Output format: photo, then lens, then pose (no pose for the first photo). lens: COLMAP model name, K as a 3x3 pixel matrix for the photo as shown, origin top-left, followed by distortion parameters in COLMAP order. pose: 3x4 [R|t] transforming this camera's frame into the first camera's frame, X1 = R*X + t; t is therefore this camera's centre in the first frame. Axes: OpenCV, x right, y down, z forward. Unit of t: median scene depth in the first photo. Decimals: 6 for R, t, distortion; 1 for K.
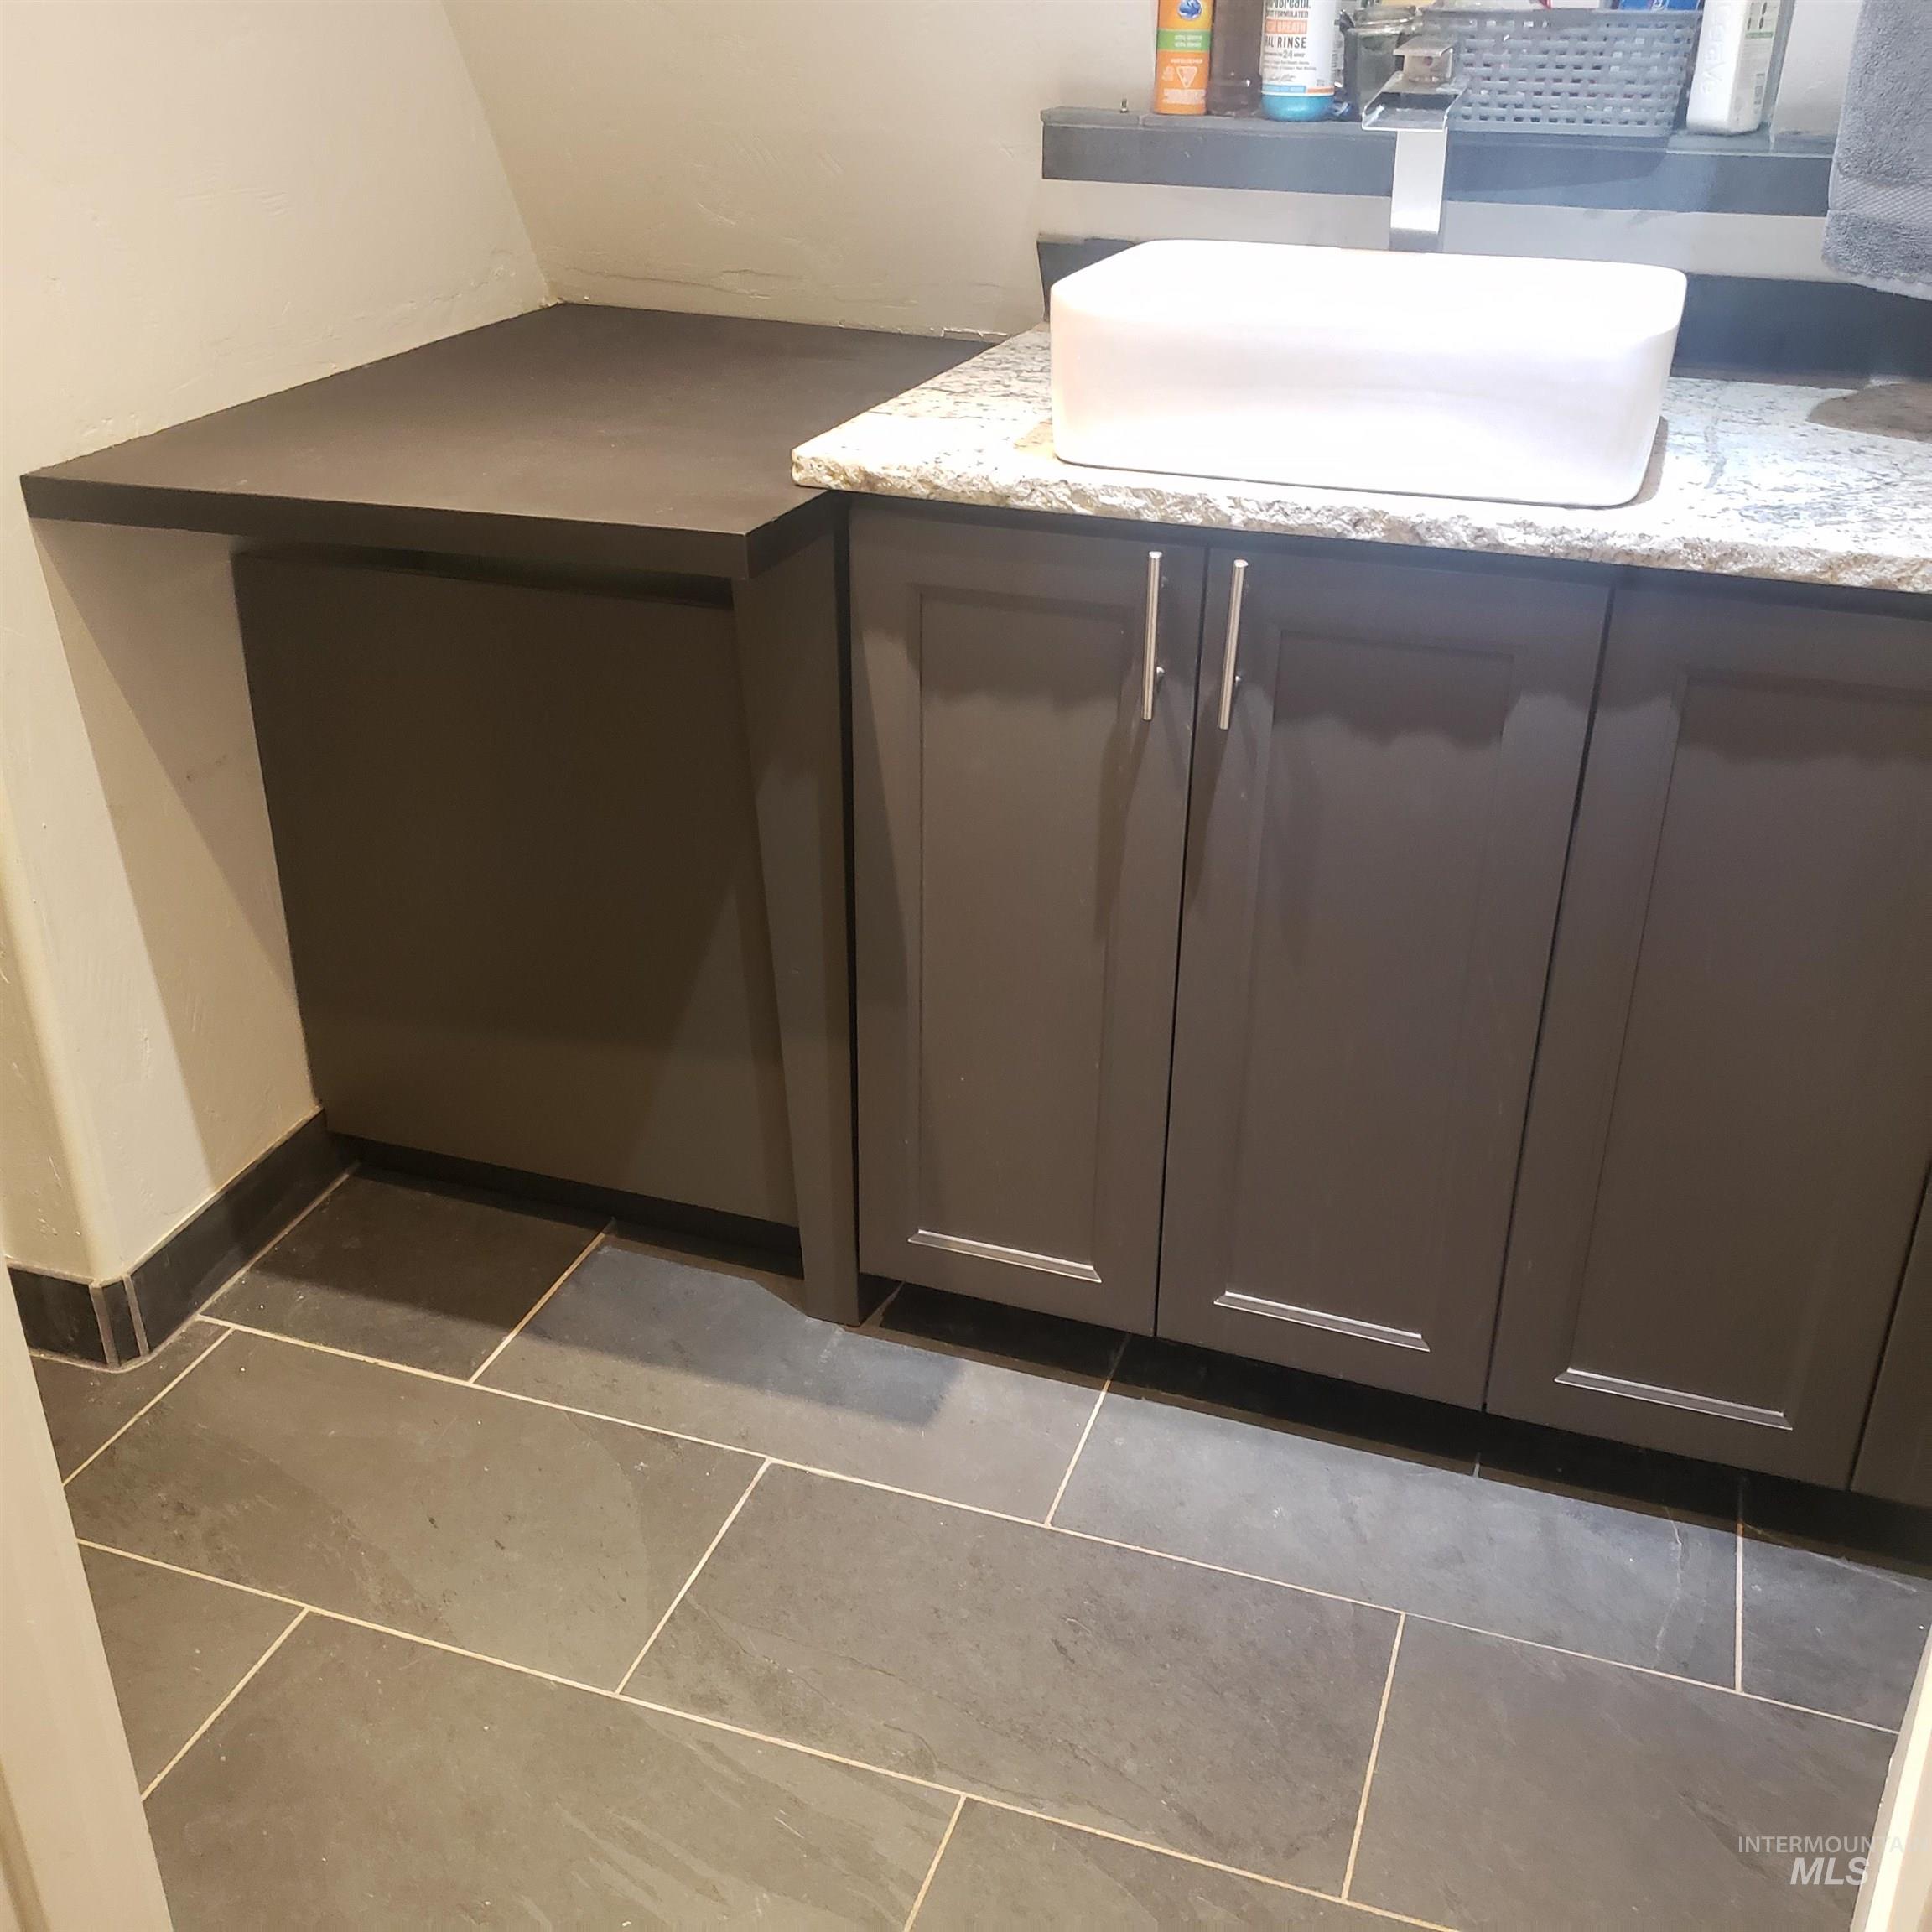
lens RADIAL K [[2034.3, 0, 971.4], [0, 2034.3, 1001.3], [0, 0, 1]] dist [0.025794, -0.040366]
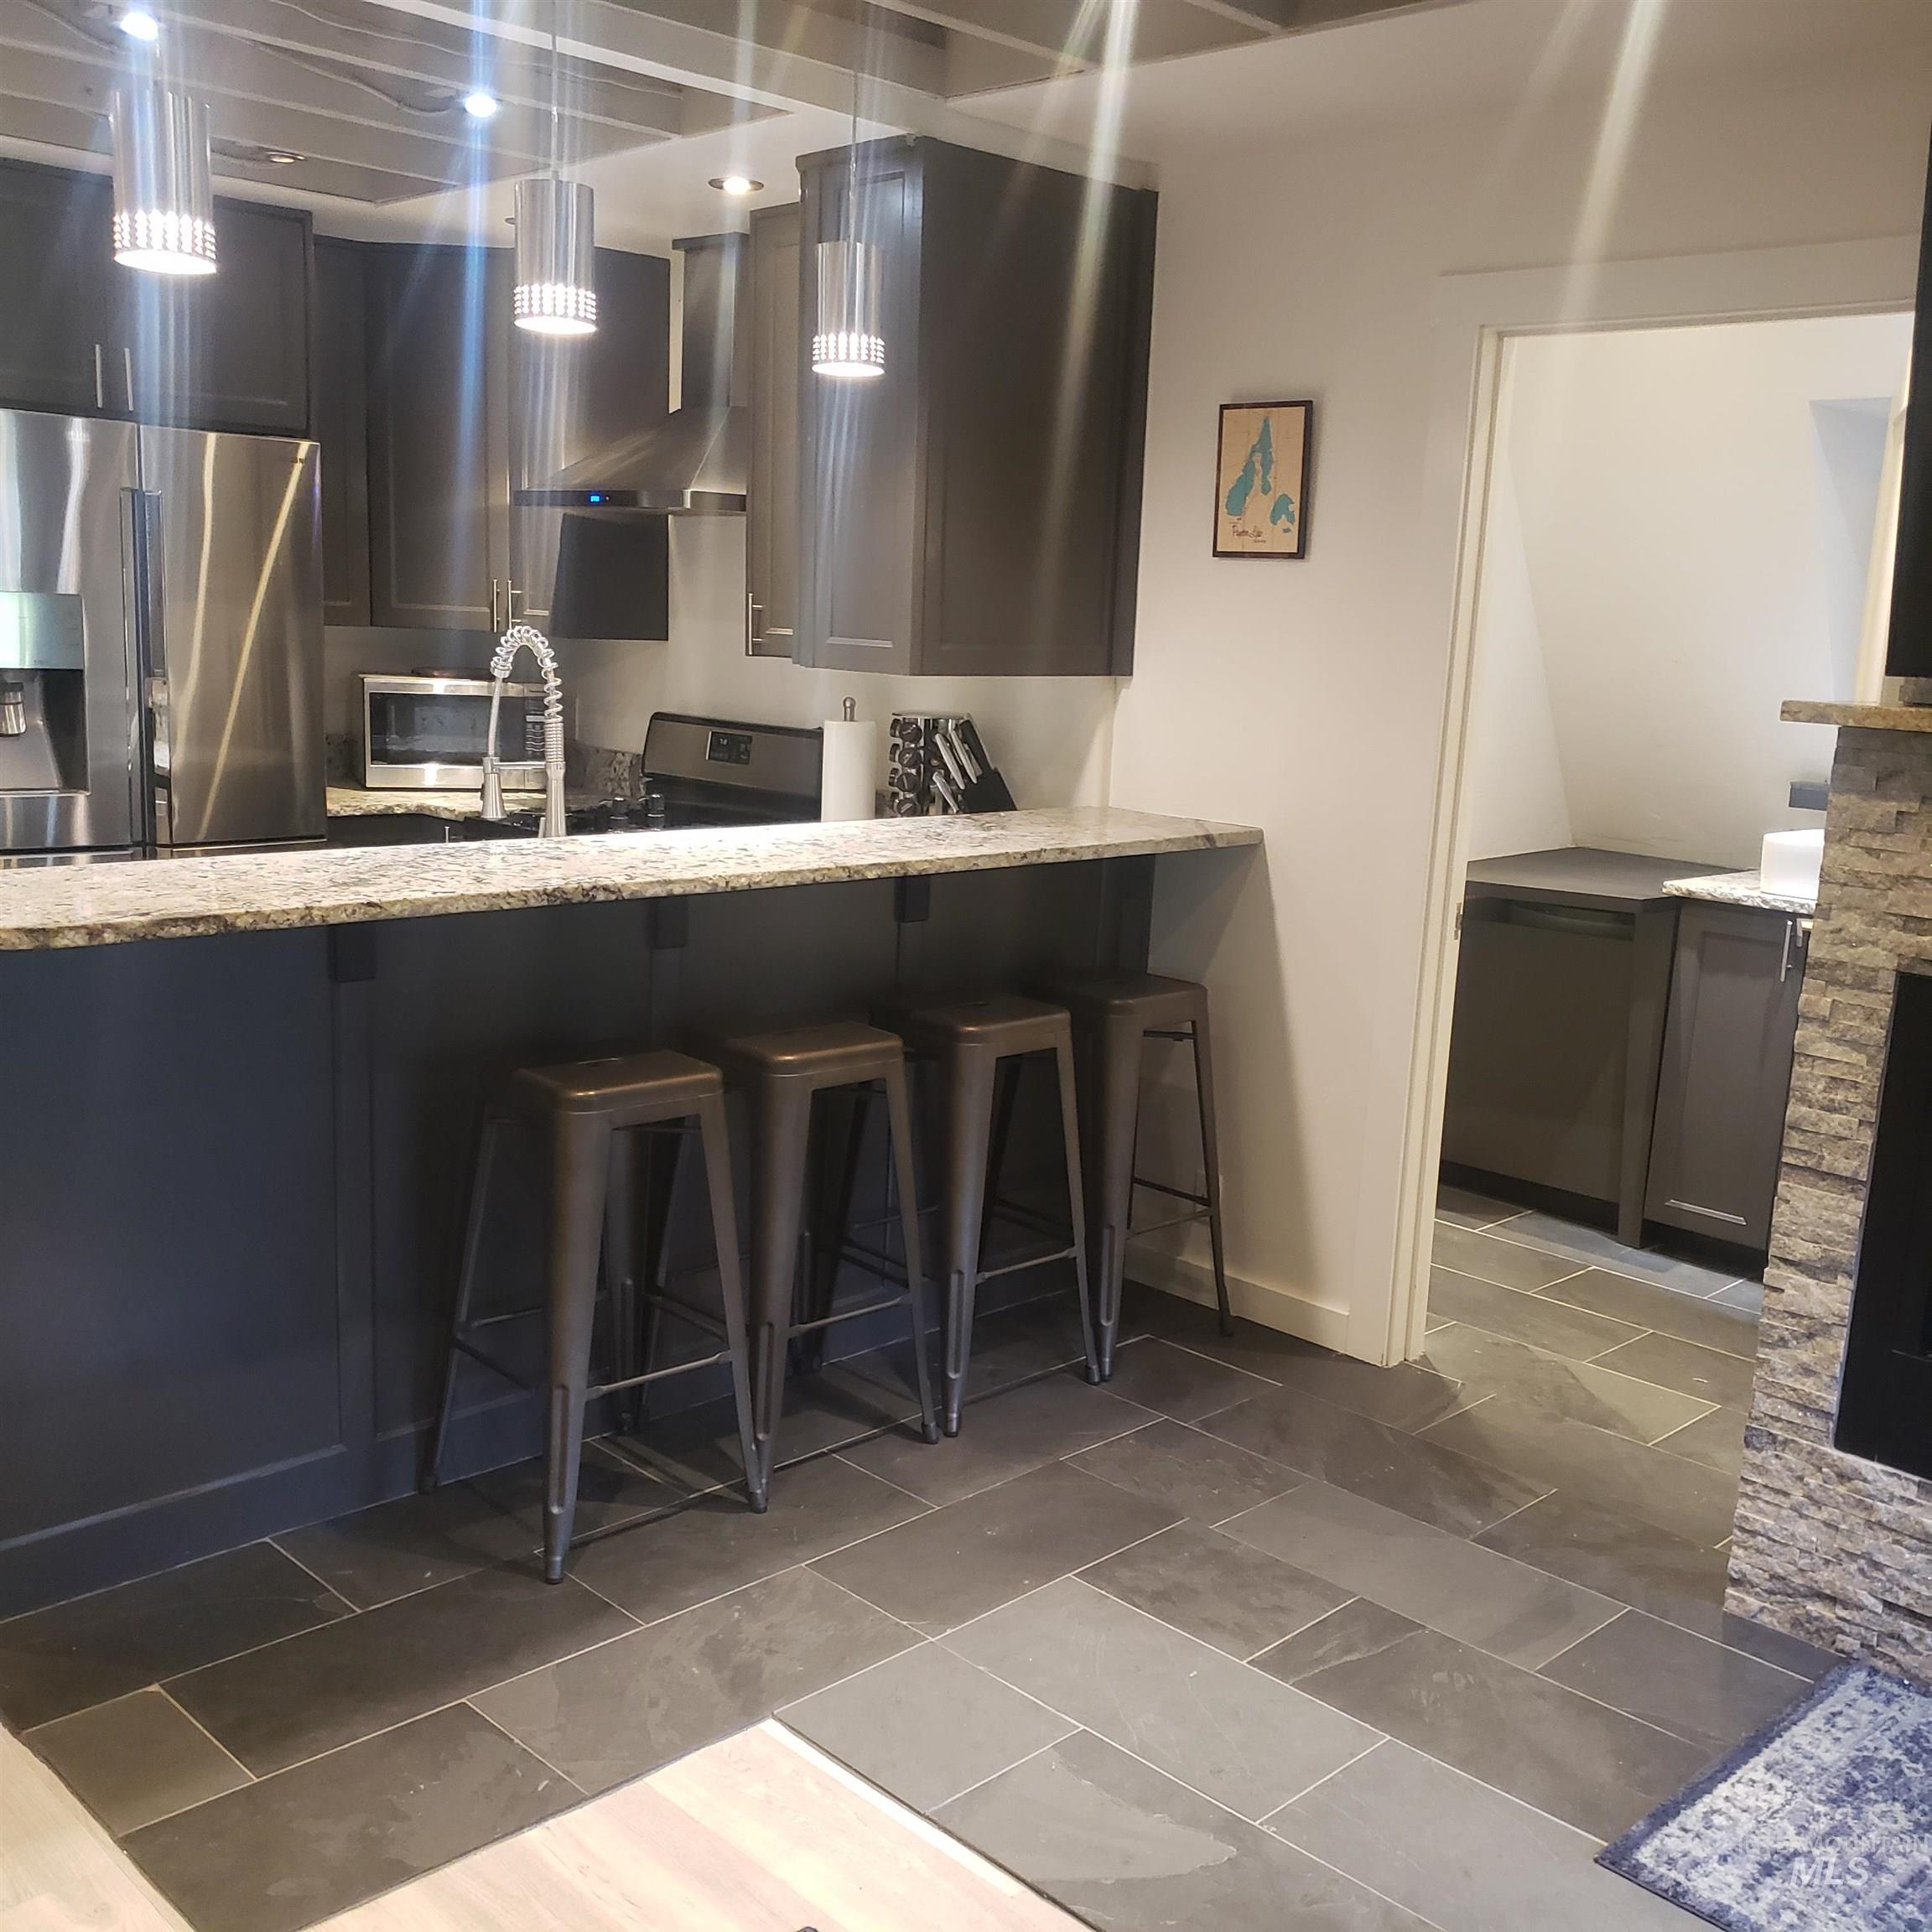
lens RADIAL K [[2001.0, 0, 966.0], [0, 2001.0, 966.0], [0, 0, 1]] dist [0.125597, -0.207210]
pose [[0.897436, 0.118004, -0.425069, 0.246791], [-0.239361, 0.939642, -0.244498, 0.743267], [0.370561, 0.321167, 0.871514, -1.740531]]
